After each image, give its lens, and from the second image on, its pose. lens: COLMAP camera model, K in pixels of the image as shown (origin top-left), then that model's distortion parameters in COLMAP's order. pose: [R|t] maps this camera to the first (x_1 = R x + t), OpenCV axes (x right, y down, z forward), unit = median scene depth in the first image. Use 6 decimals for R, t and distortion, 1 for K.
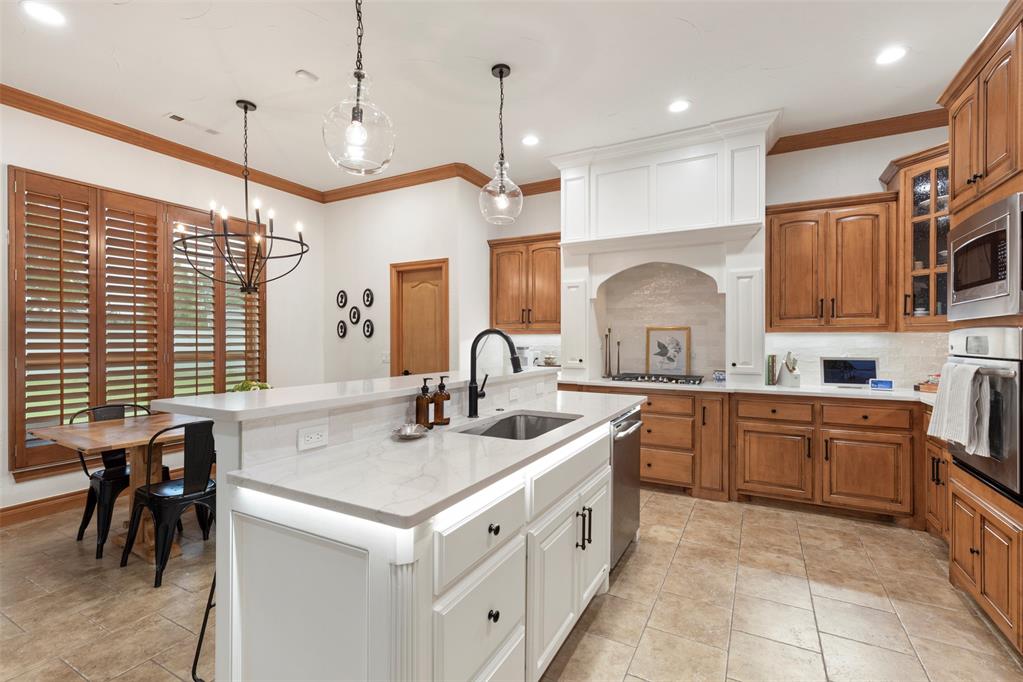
lens RADIAL K [[463.8, 0, 512.1], [0, 463.8, 340.2], [0, 0, 1]] dist [0.003940, -0.000038]
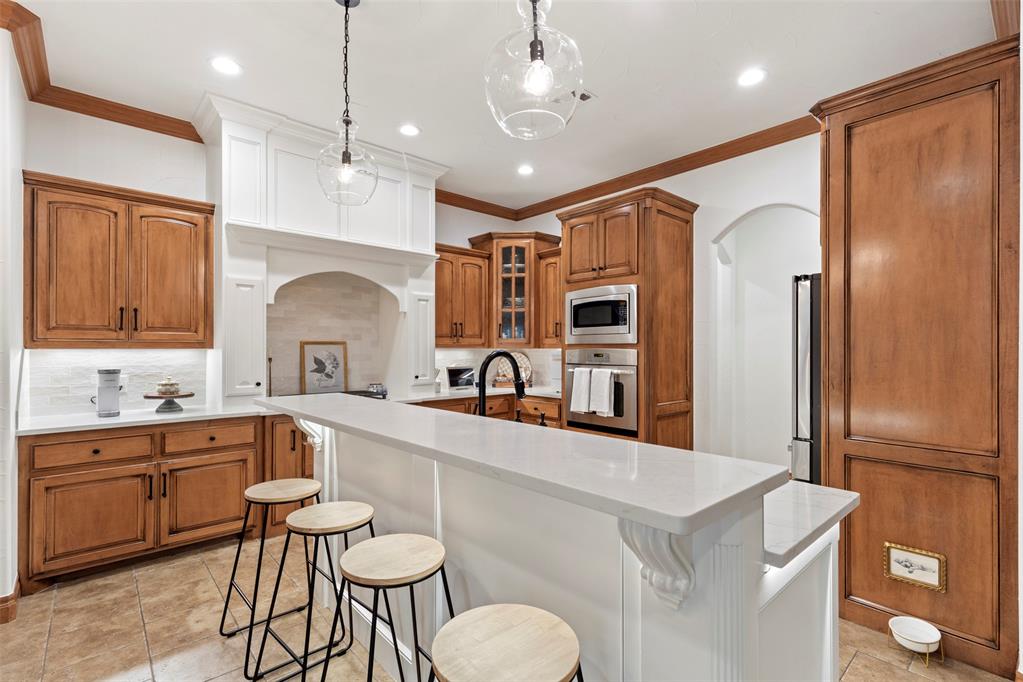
lens RADIAL K [[463.8, 0, 506.7], [0, 463.8, 346.7], [0, 0, 1]] dist [0.003940, -0.000038]
pose [[0.336165, 0.003468, 0.941797, -0.502582], [0.000758, 0.999992, -0.003953, -0.016082], [-0.941803, 0.002043, 0.336160, 0.419106]]
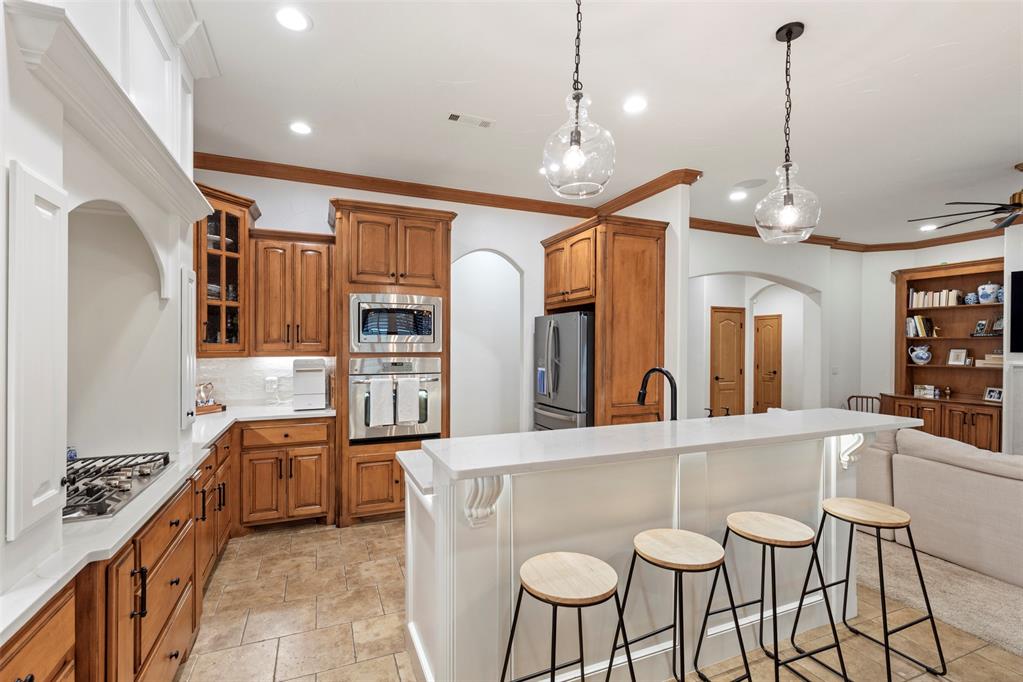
lens RADIAL K [[463.8, 0, 504.5], [0, 463.8, 343.7], [0, 0, 1]] dist [0.003940, -0.000038]
pose [[-0.775440, 0.000486, 0.631421, -0.267390], [-0.001898, 0.999993, -0.003100, -0.043193], [-0.631418, -0.003602, -0.775434, 1.224983]]
